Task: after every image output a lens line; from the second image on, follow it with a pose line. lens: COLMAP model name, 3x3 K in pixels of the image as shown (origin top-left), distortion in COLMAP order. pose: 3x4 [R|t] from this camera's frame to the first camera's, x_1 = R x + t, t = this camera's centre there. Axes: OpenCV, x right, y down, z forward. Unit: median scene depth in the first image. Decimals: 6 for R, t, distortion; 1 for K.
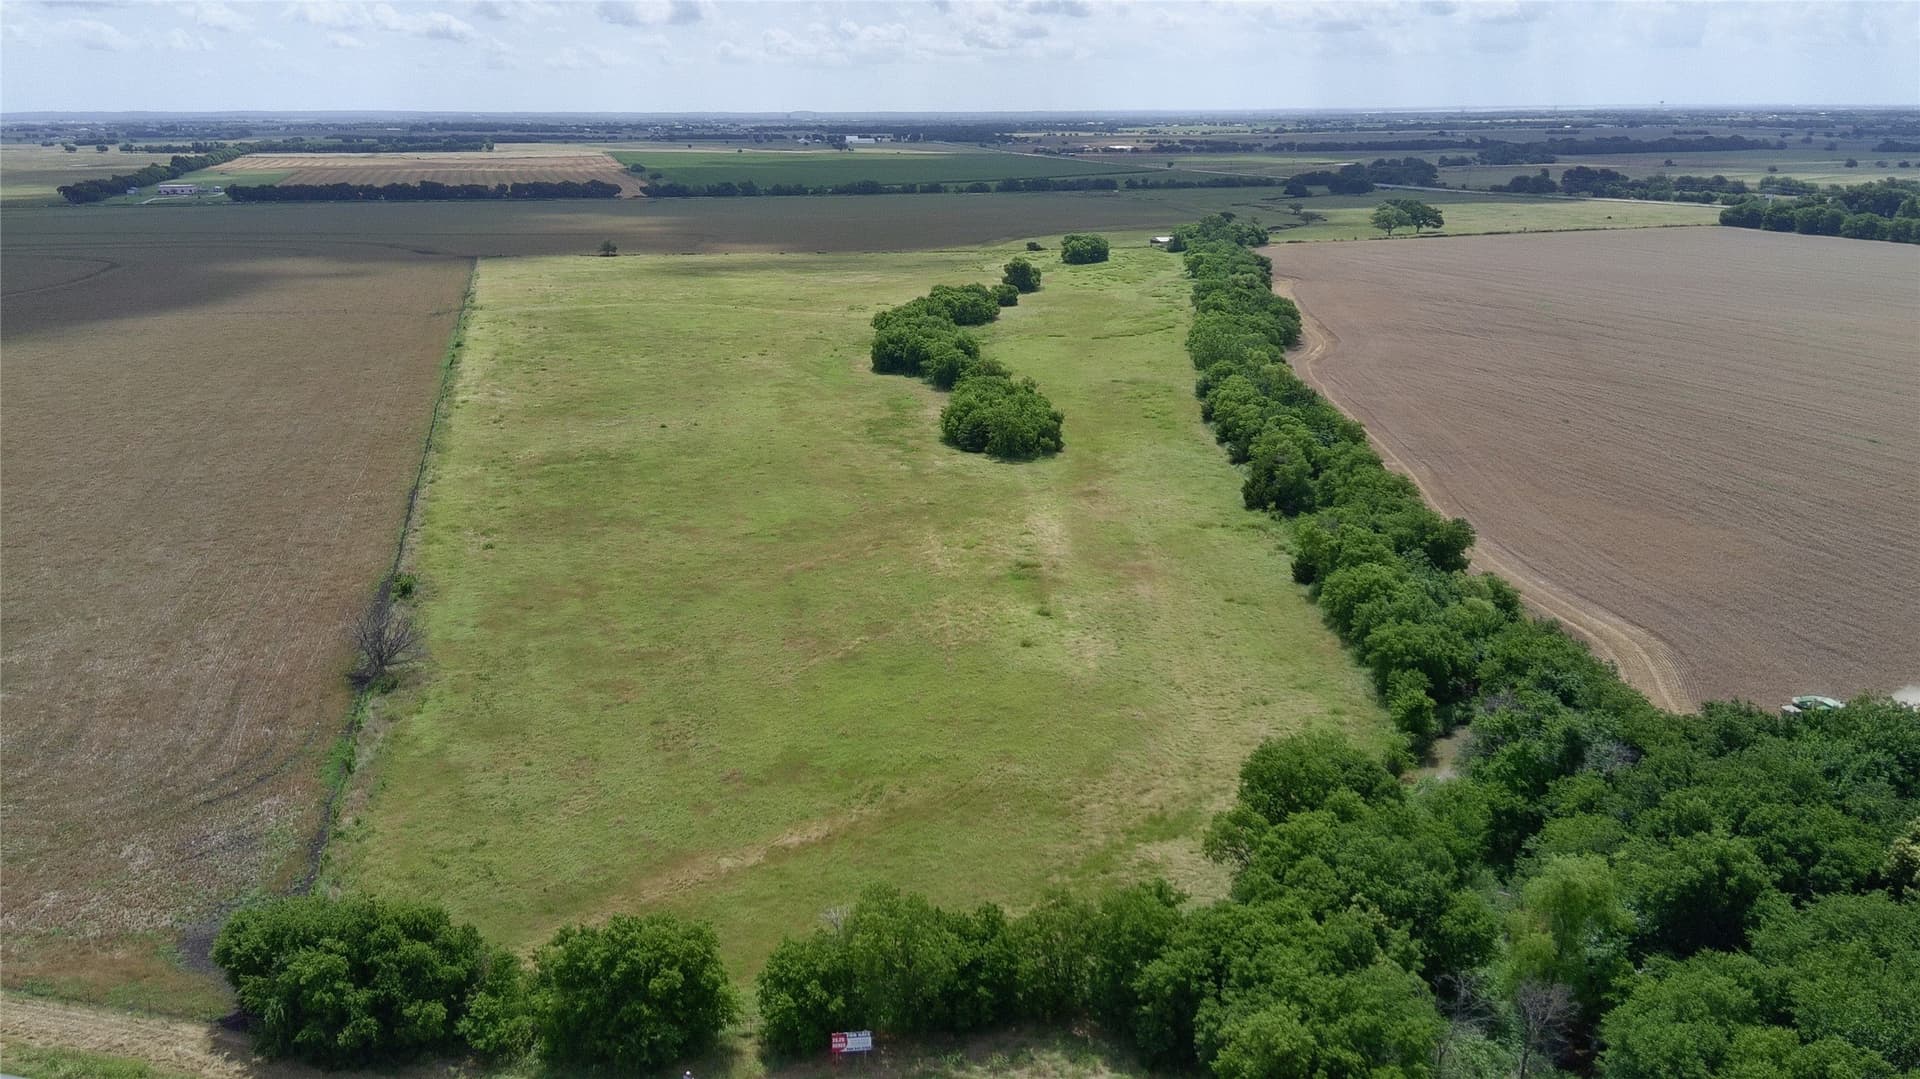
lens RADIAL K [[1525.3, 0, 958.3], [0, 1525.3, 540.4], [0, 0, 1]] dist [0.048824, -0.101516]
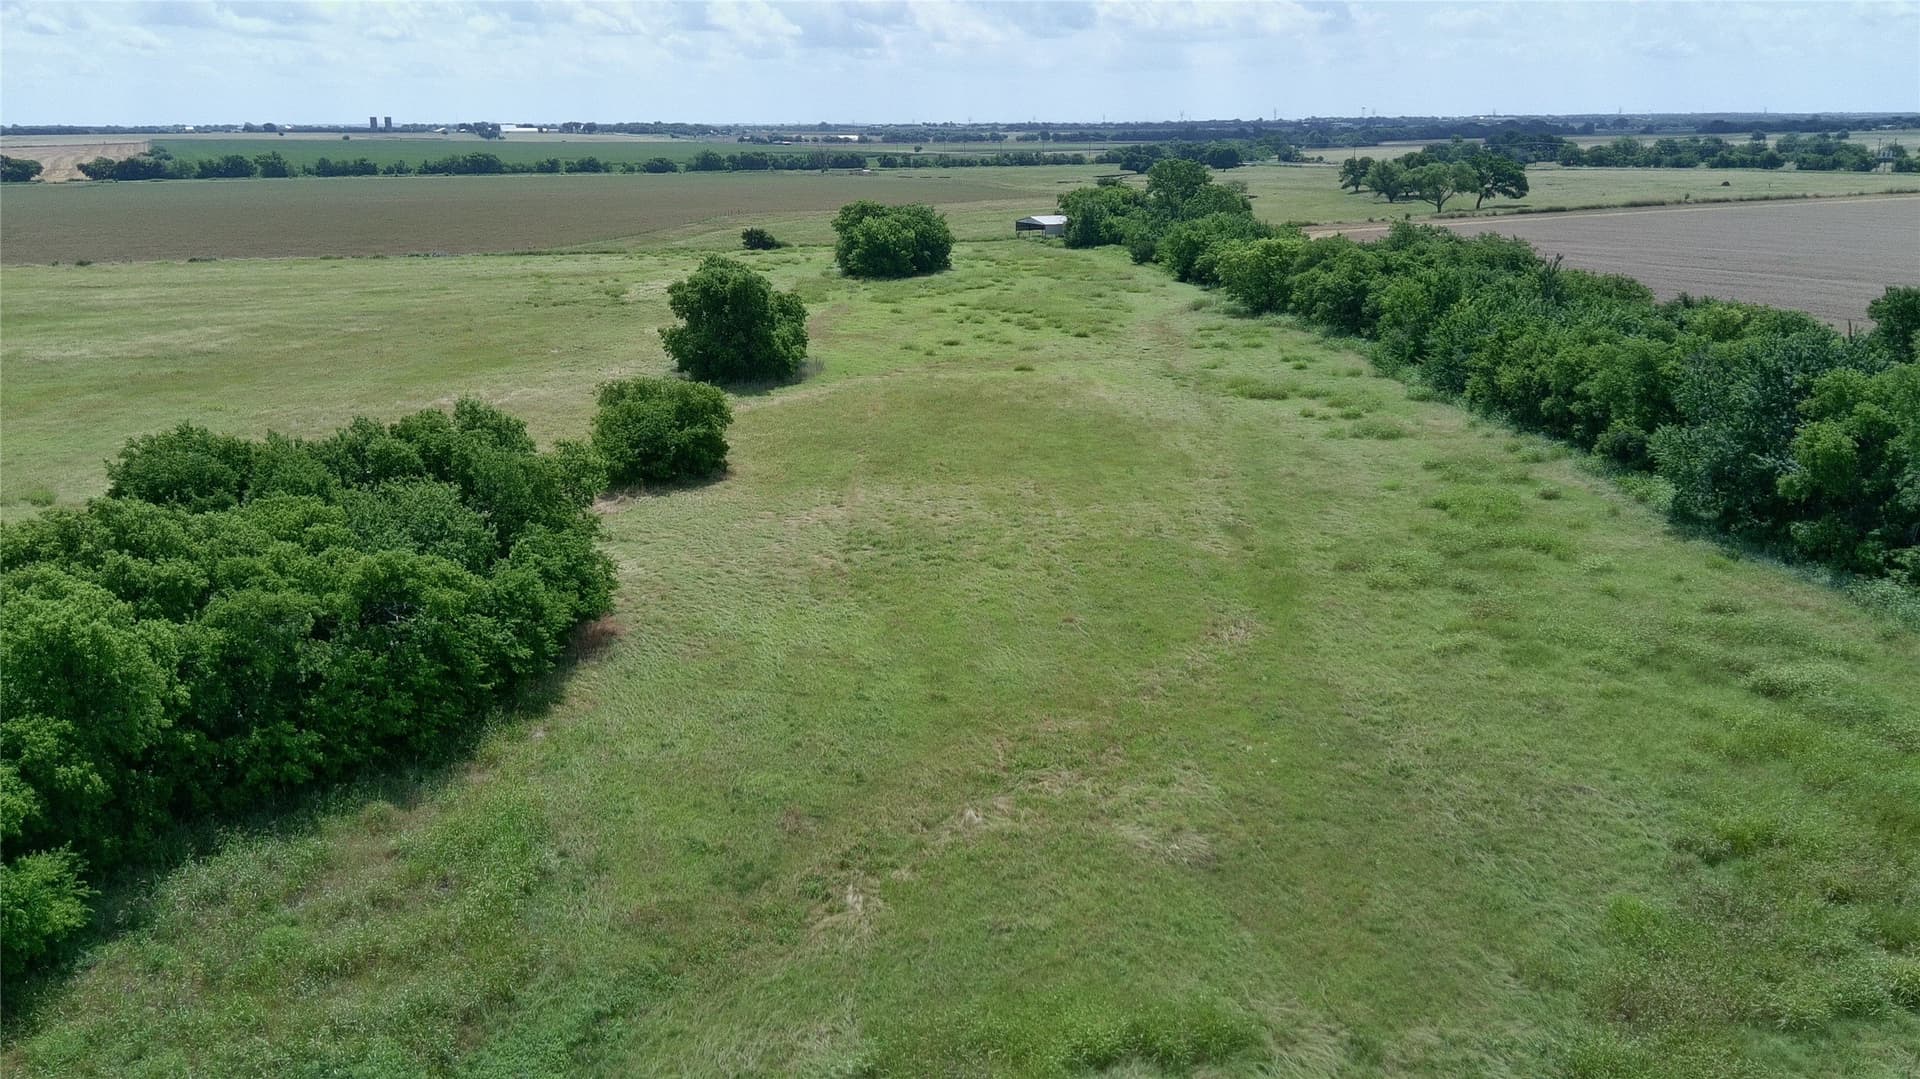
lens RADIAL K [[1525.3, 0, 962.3], [0, 1525.3, 538.3], [0, 0, 1]] dist [0.048824, -0.101516]
pose [[0.982013, -0.050691, 0.181879, 0.023008], [0.052559, 0.998603, -0.005460, -0.102957], [-0.181348, 0.014921, 0.983306, 0.567012]]
